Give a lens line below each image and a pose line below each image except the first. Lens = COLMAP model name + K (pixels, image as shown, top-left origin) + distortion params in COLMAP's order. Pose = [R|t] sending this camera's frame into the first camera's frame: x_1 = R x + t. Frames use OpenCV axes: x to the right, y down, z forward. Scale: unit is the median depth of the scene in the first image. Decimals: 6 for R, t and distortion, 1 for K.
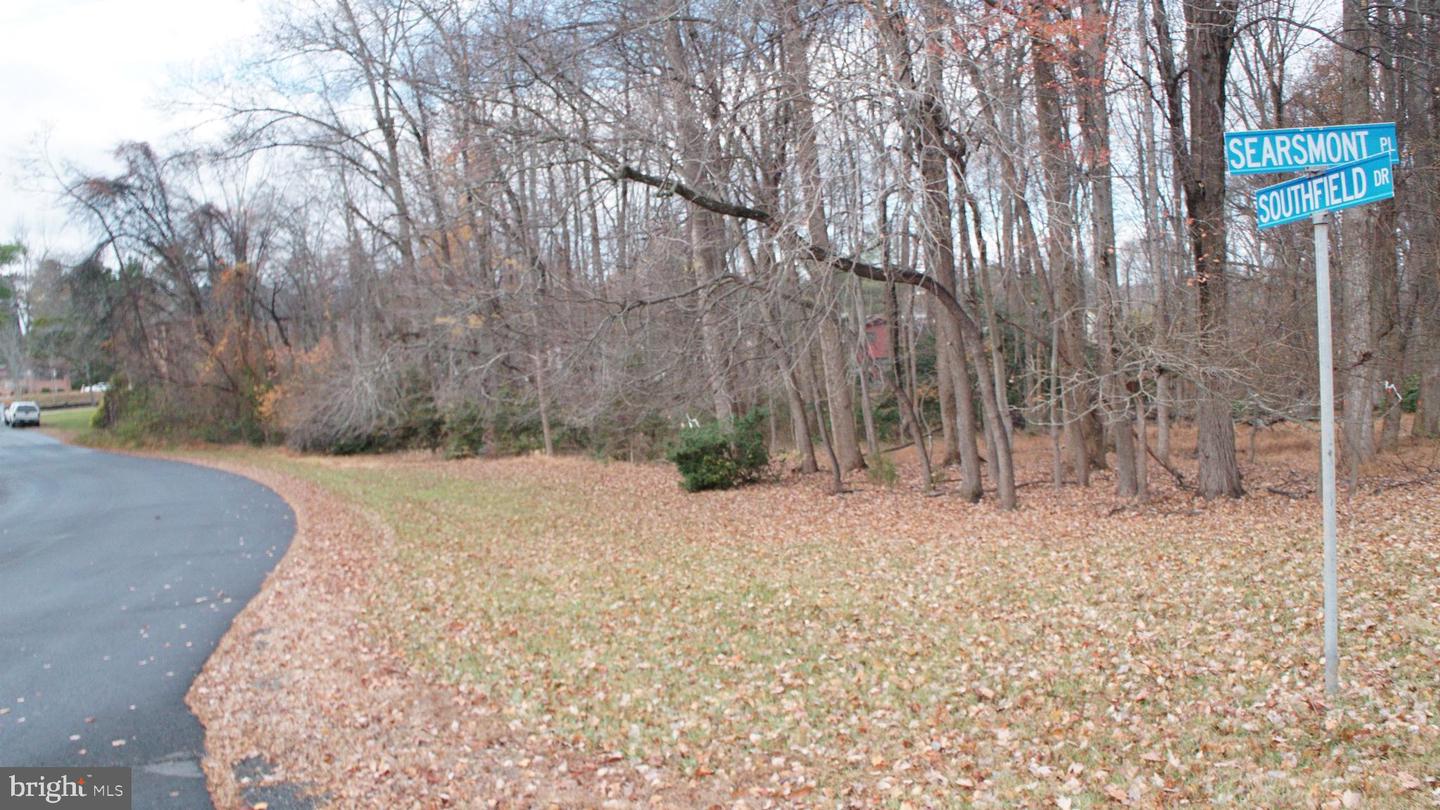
lens RADIAL K [[1123.7, 0, 722.3], [0, 1123.7, 386.6], [0, 0, 1]] dist [-0.181871, 0.124350]
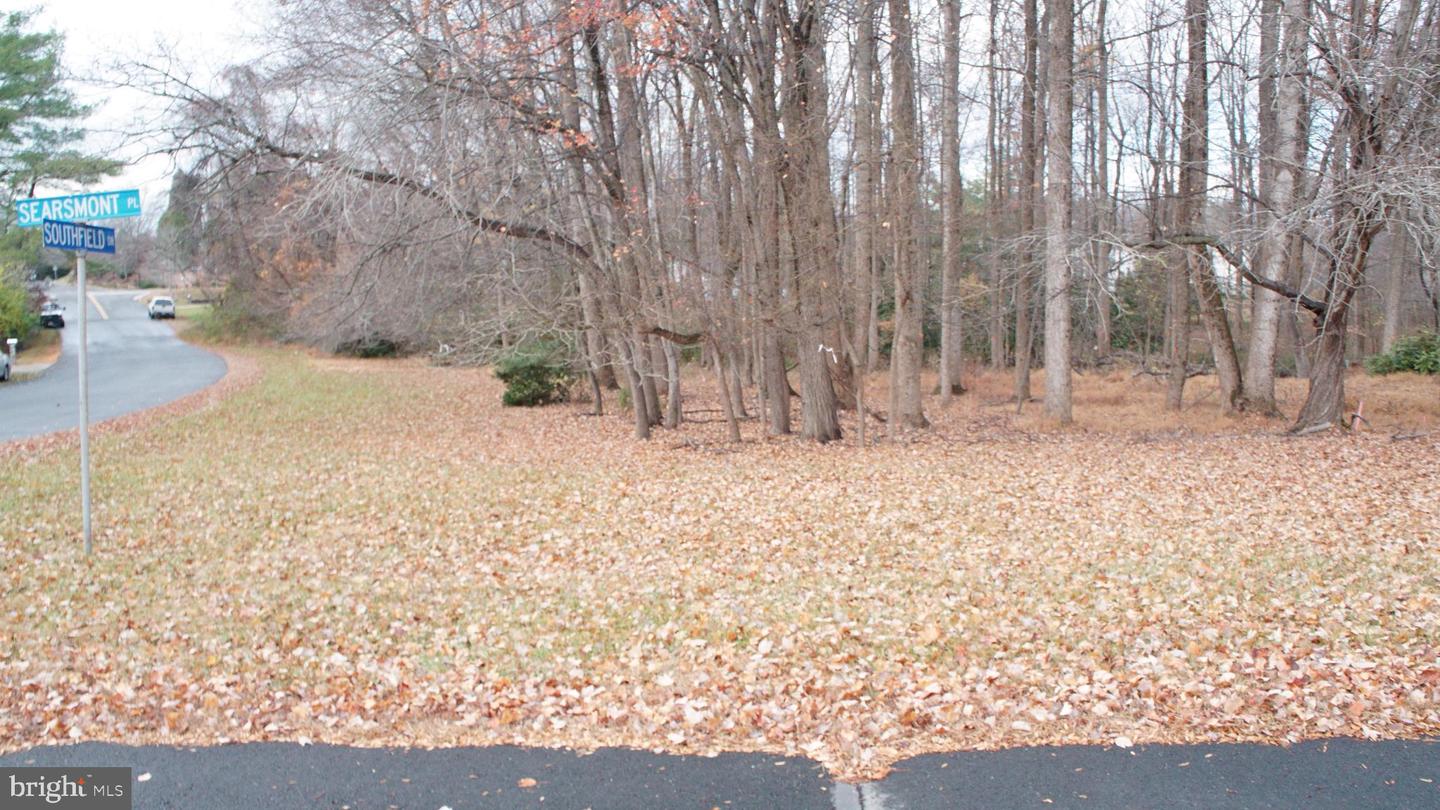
lens RADIAL K [[1113.6, 0, 722.2], [0, 1113.6, 397.2], [0, 0, 1]] dist [-0.191072, 0.125459]
pose [[0.987313, 0.056476, -0.148405, 0.611379], [-0.043306, 0.994952, 0.090522, -0.045446], [0.152768, -0.082947, 0.984775, -0.135566]]
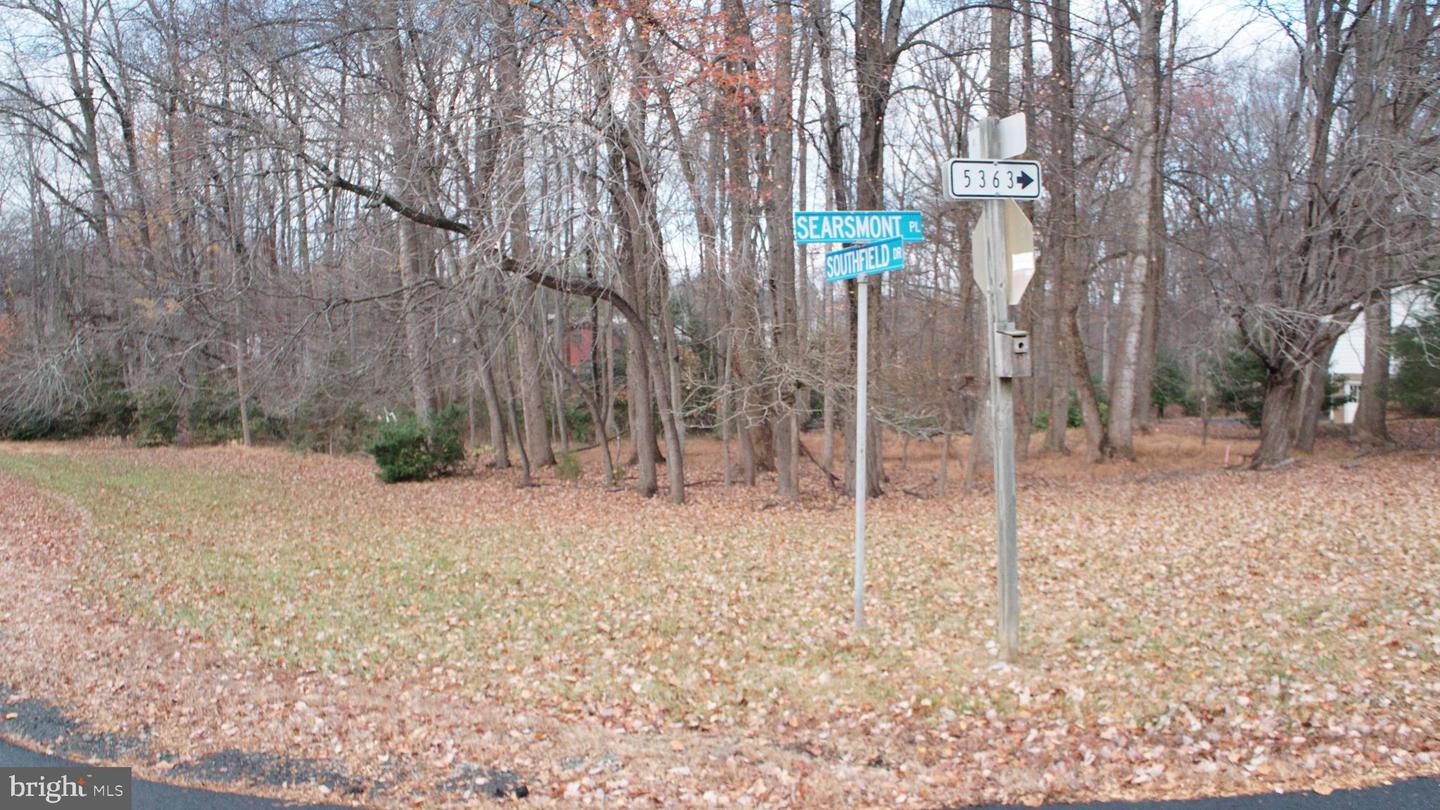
lens RADIAL K [[1113.6, 0, 722.2], [0, 1113.6, 397.2], [0, 0, 1]] dist [-0.191072, 0.125459]
pose [[0.965020, 0.035809, 0.259719, 0.009505], [-0.037876, 0.999278, 0.002959, -0.001428], [-0.259426, -0.012692, 0.965680, -0.111574]]
